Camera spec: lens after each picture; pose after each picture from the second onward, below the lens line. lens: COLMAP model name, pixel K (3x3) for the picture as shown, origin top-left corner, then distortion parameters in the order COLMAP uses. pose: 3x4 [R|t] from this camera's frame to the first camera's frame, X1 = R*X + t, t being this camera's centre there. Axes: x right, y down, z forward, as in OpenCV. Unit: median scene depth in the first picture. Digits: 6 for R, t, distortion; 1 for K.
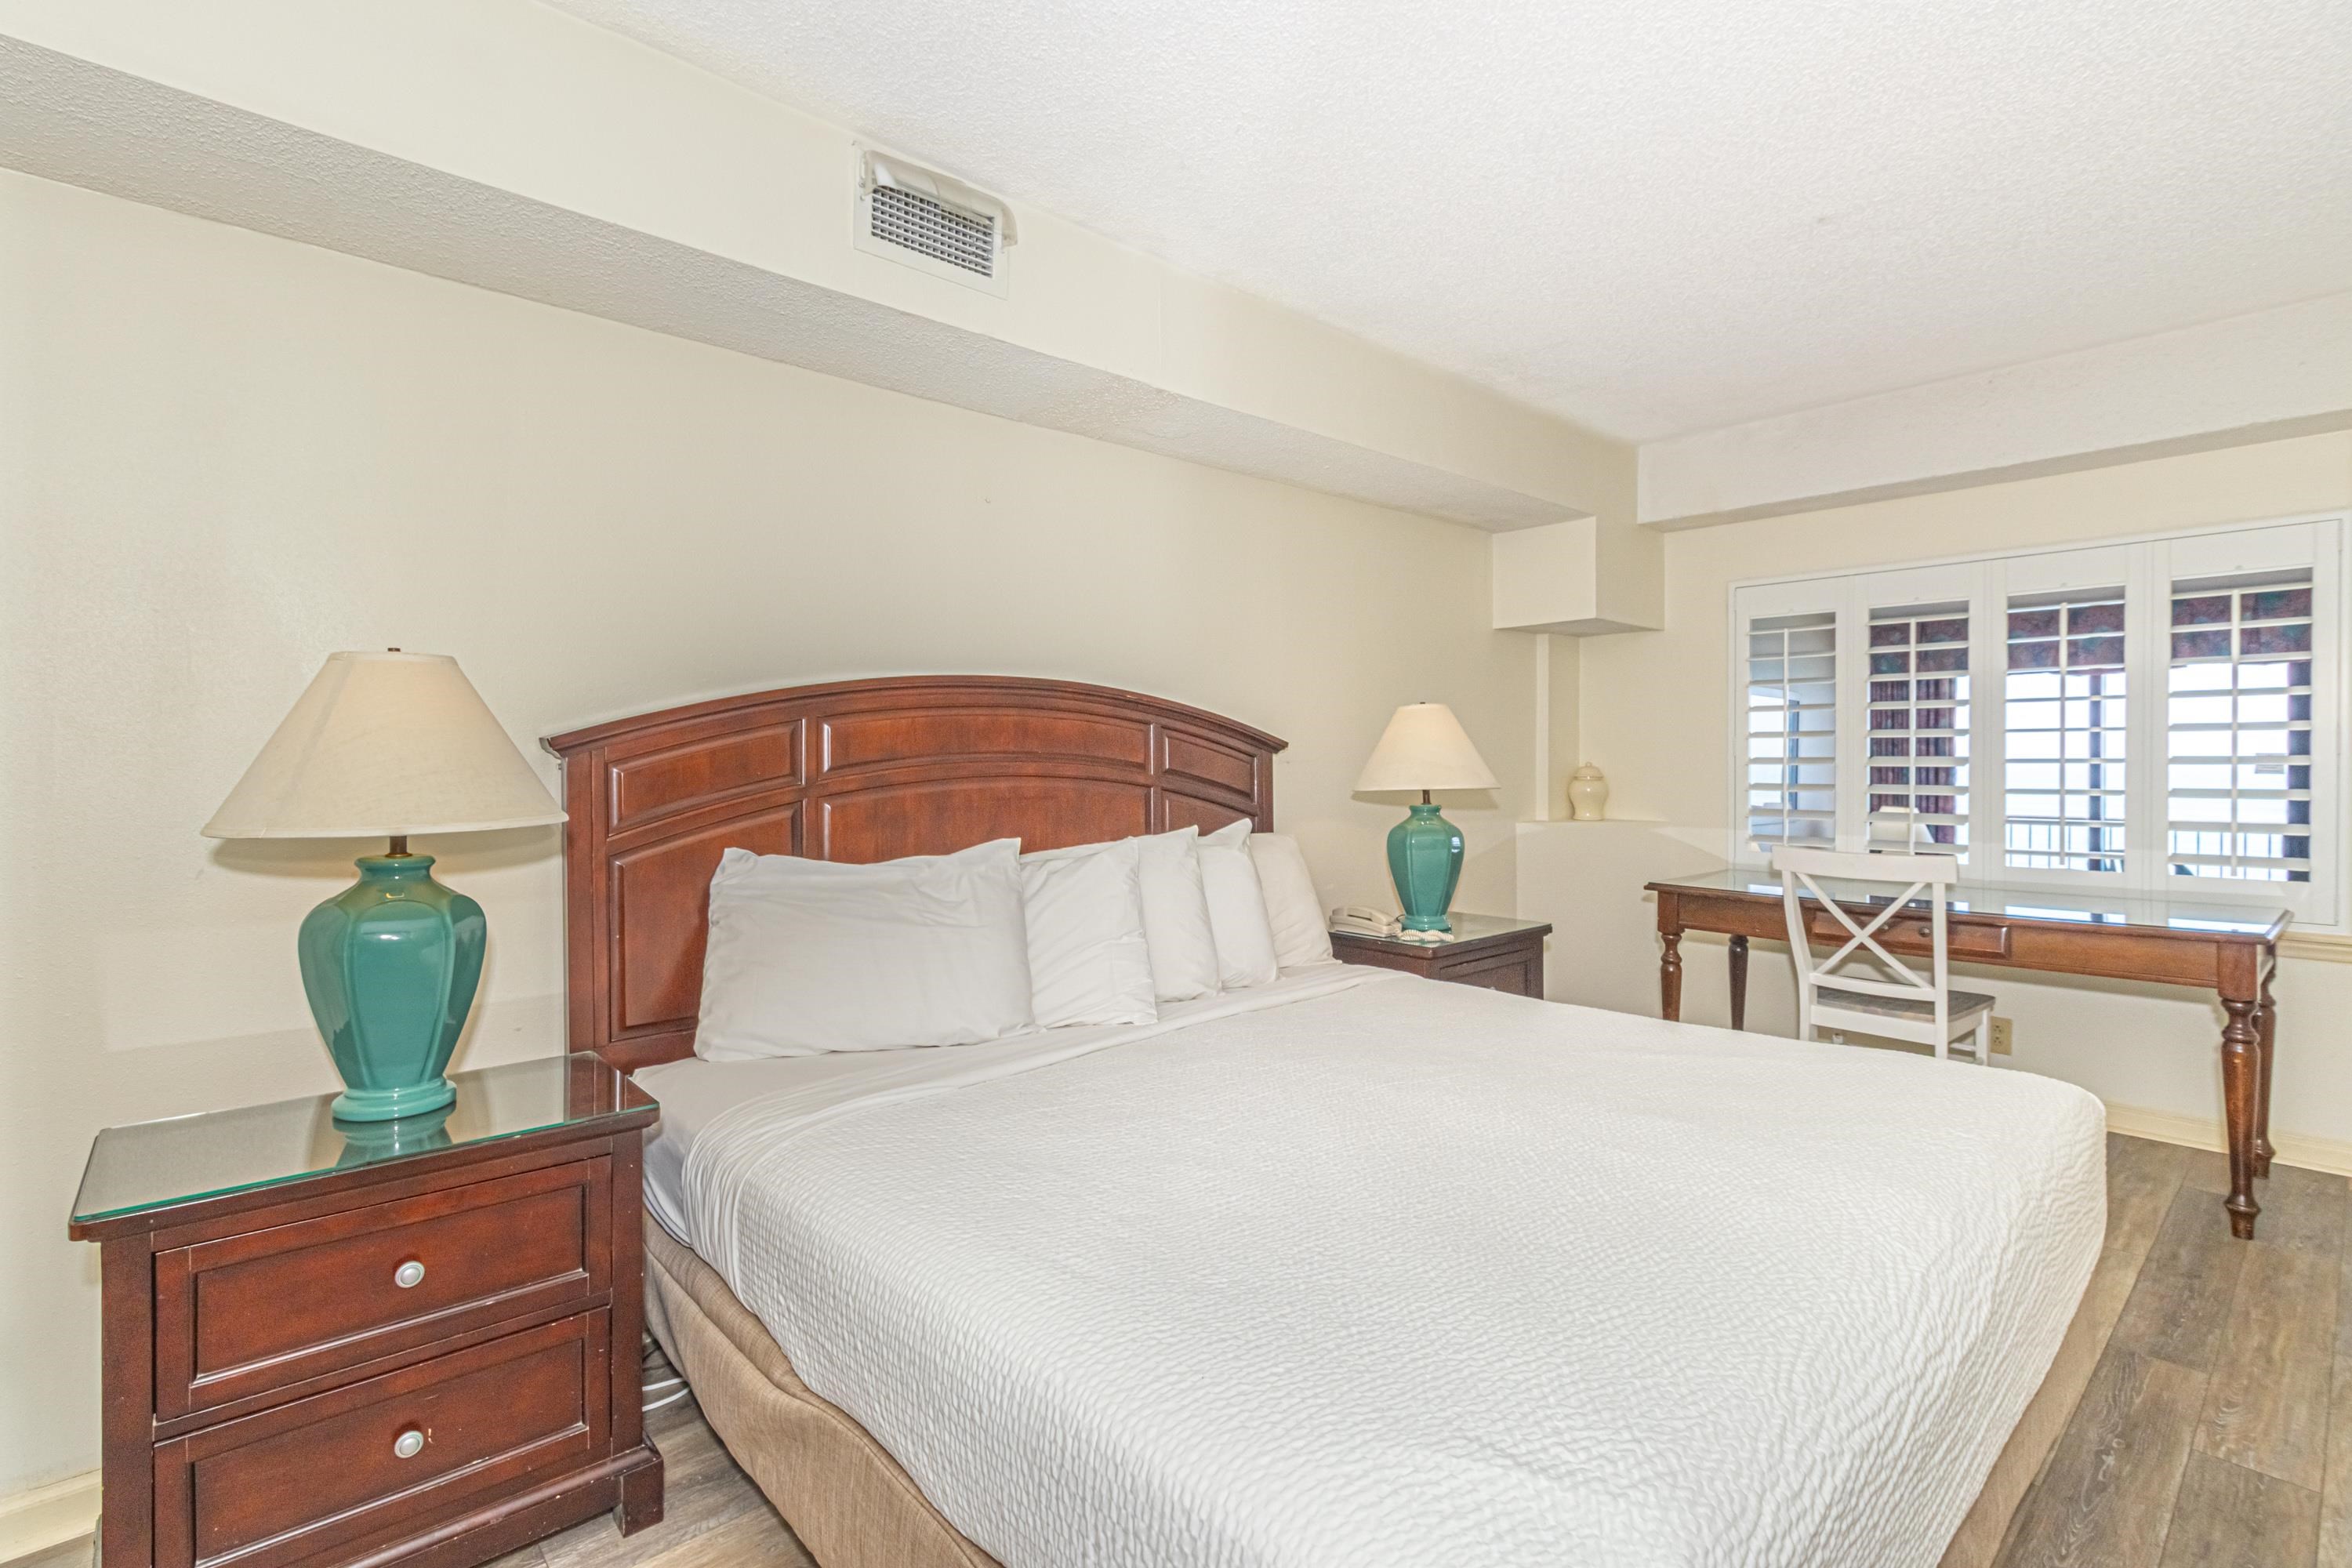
lens RADIAL K [[1082.1, 0, 1162.0], [0, 1082.1, 771.0], [0, 0, 1]] dist [0.000590, 0.001922]
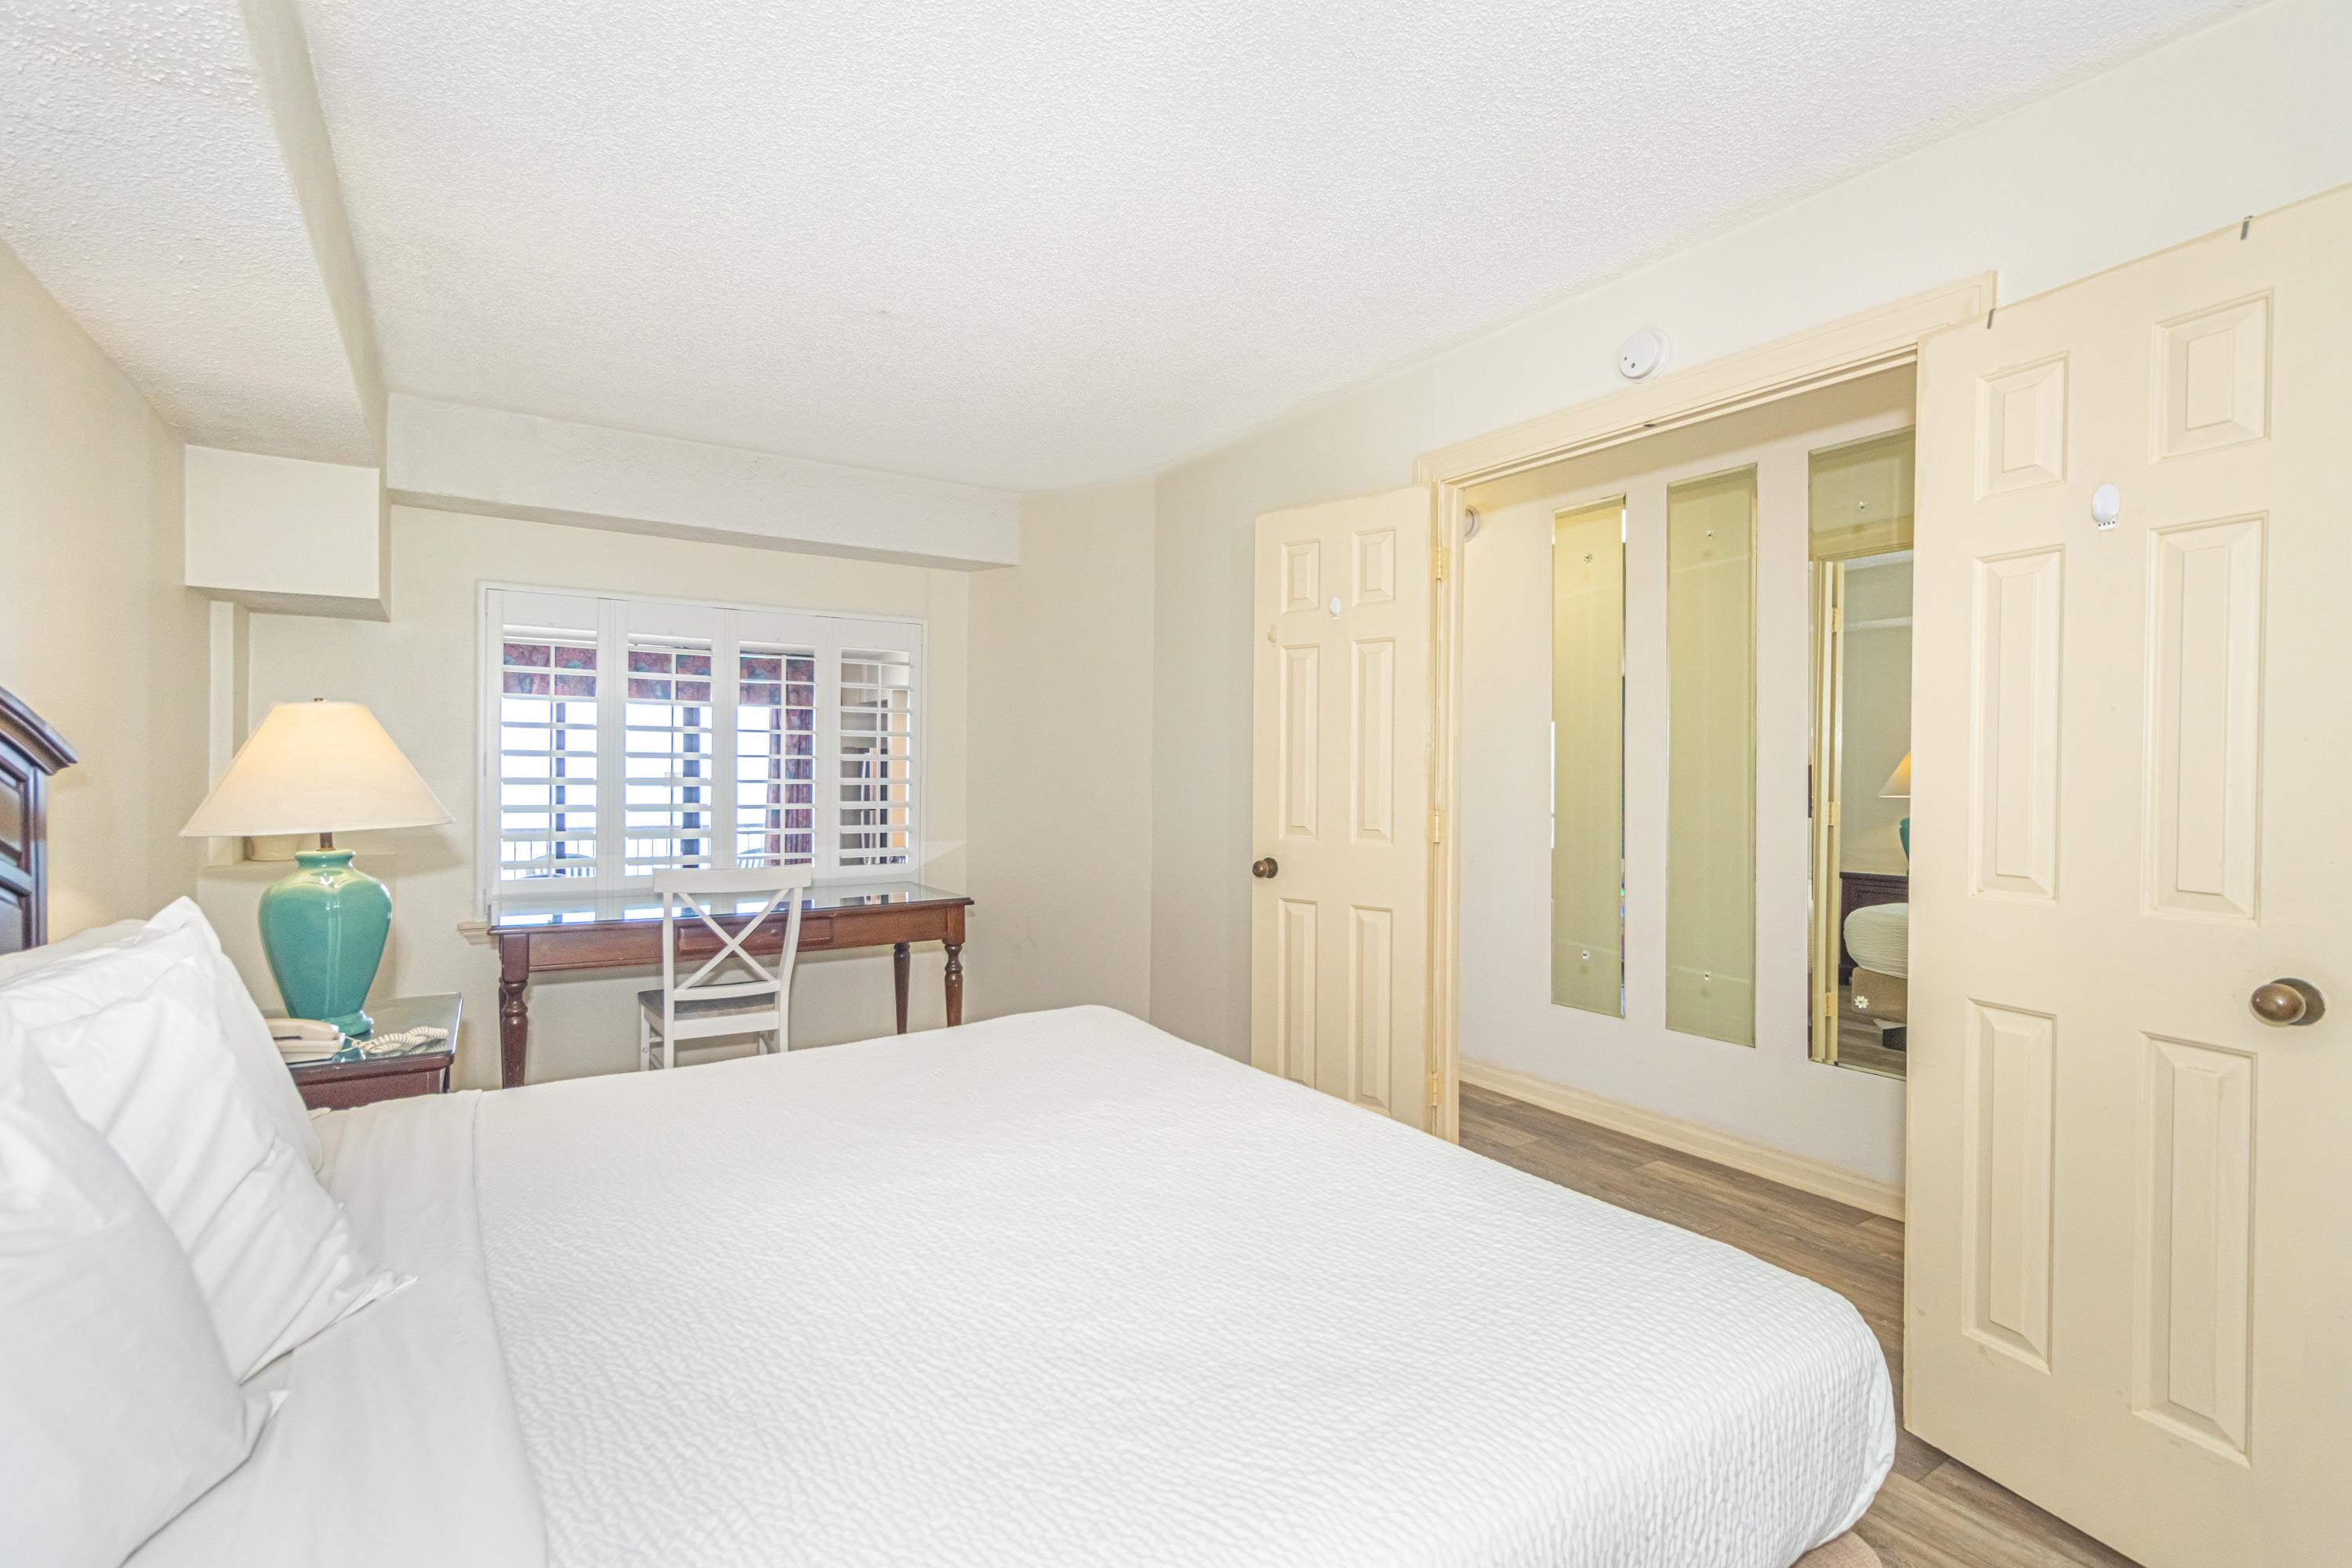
lens RADIAL K [[1082.1, 0, 1162.0], [0, 1082.1, 771.0], [0, 0, 1]] dist [0.000590, 0.001922]
pose [[0.138084, 0.003866, 0.990413, -0.341794], [0.015367, 0.999864, -0.006045, -0.007029], [-0.990301, 0.016055, 0.138006, 0.400519]]
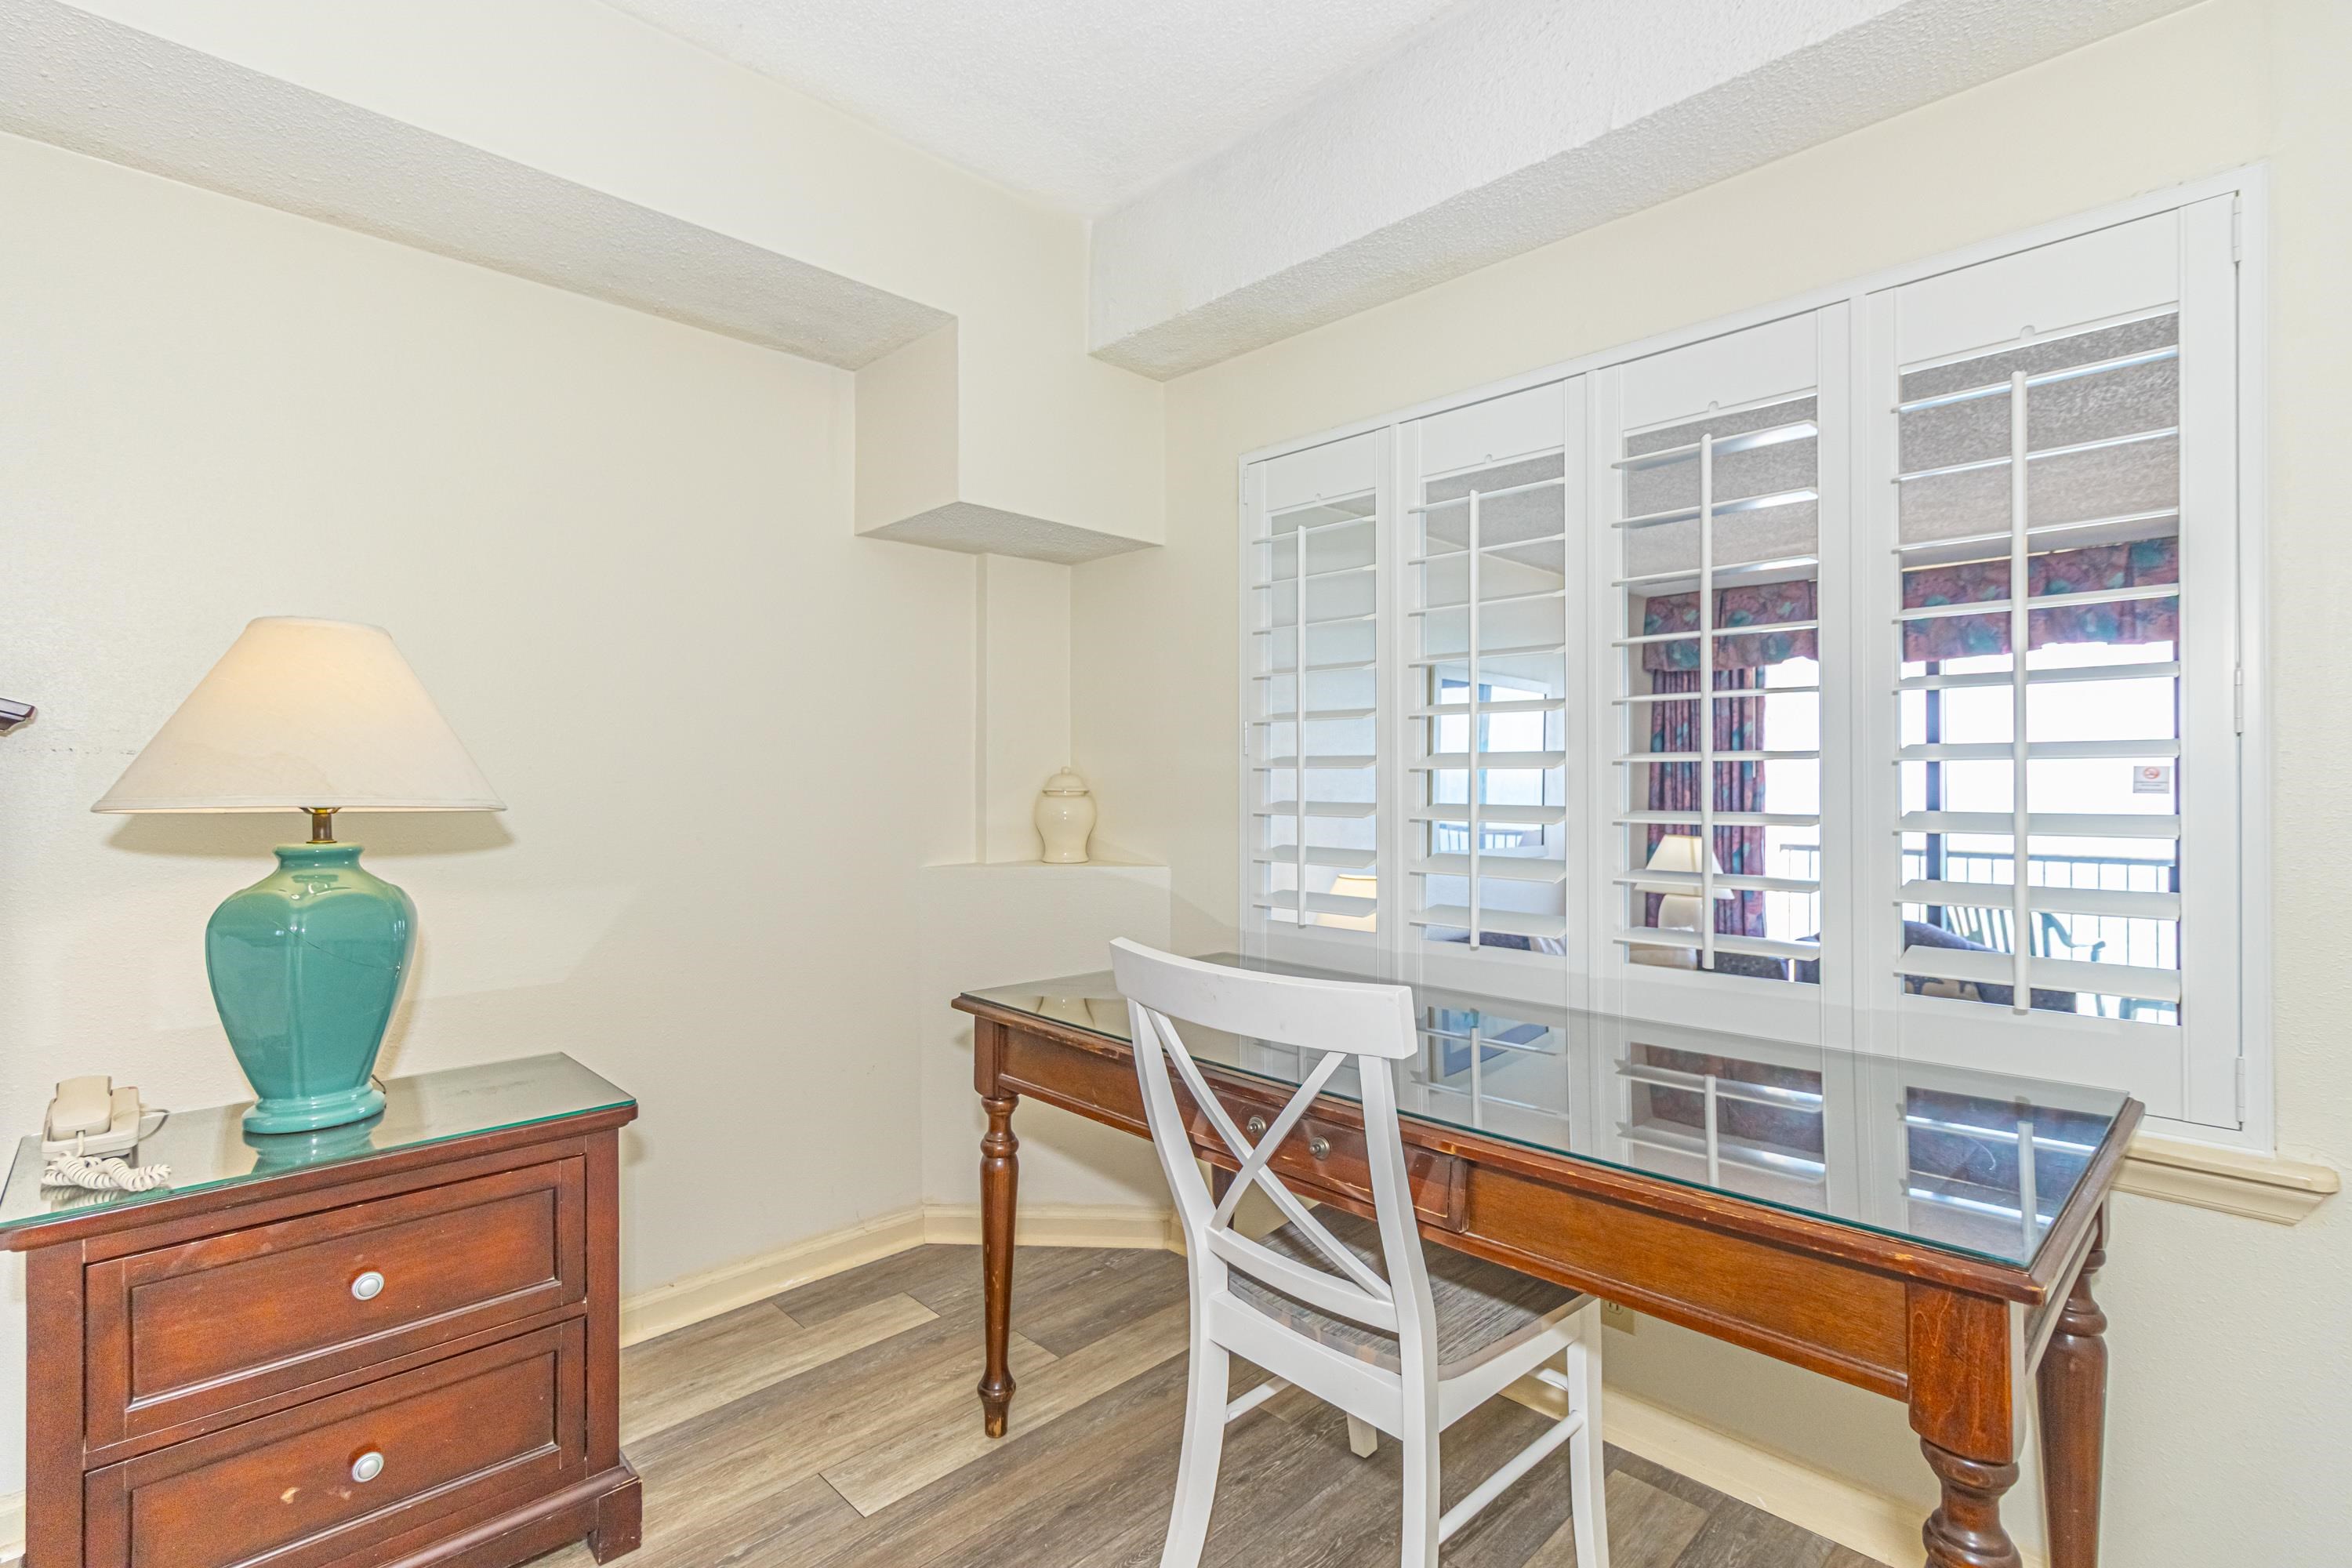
lens RADIAL K [[1082.1, 0, 1162.0], [0, 1082.1, 771.0], [0, 0, 1]] dist [0.000590, 0.001922]
pose [[0.999121, 0.003800, 0.041755, 0.579420], [-0.002929, 0.999777, -0.020914, 0.008486], [-0.041826, 0.020773, 0.998909, 0.533570]]
